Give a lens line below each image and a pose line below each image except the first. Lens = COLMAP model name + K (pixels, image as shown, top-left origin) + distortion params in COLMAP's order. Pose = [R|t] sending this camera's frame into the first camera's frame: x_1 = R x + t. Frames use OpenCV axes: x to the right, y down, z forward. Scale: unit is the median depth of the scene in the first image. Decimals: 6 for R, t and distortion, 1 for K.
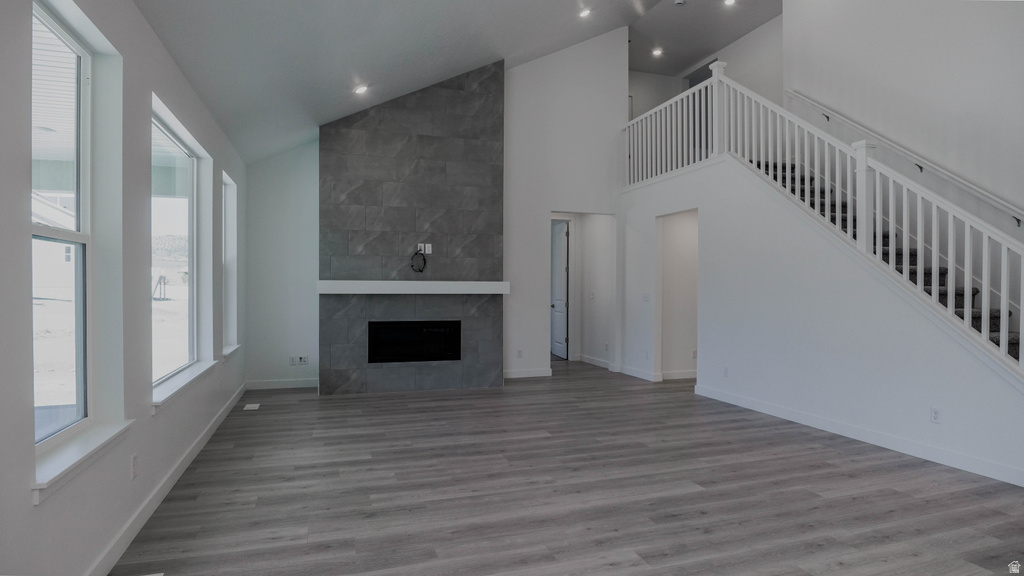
lens RADIAL K [[554.9, 0, 514.3], [0, 554.9, 293.0], [0, 0, 1]] dist [-0.042189, -0.000037]
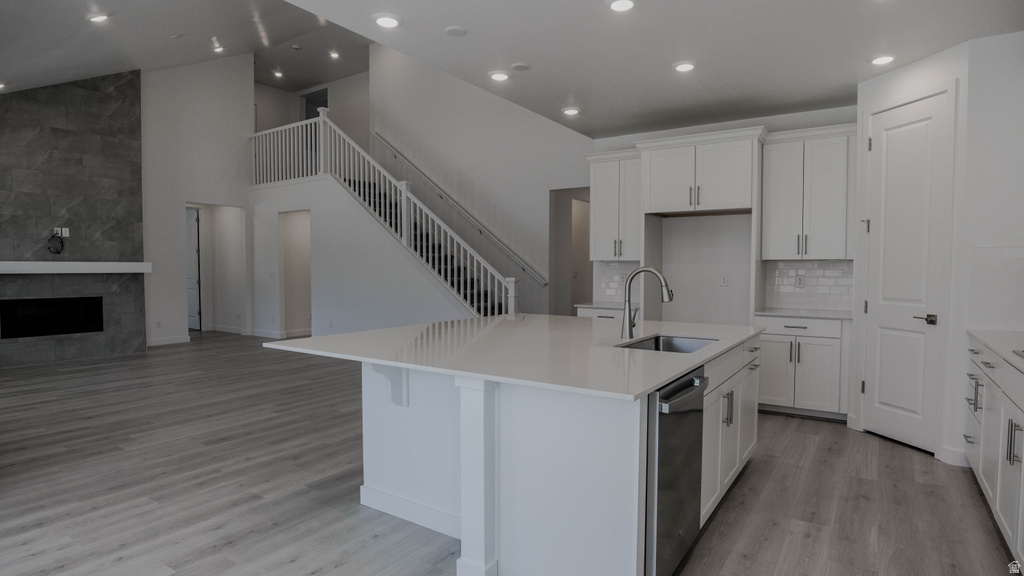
lens RADIAL K [[554.7, 0, 511.0], [0, 554.7, 290.8], [0, 0, 1]] dist [-0.029036, 0.000799]
pose [[0.797720, -0.028334, 0.602362, -0.101712], [0.007904, 0.999301, 0.036539, 0.003759], [-0.602976, -0.024387, 0.797387, -0.397621]]
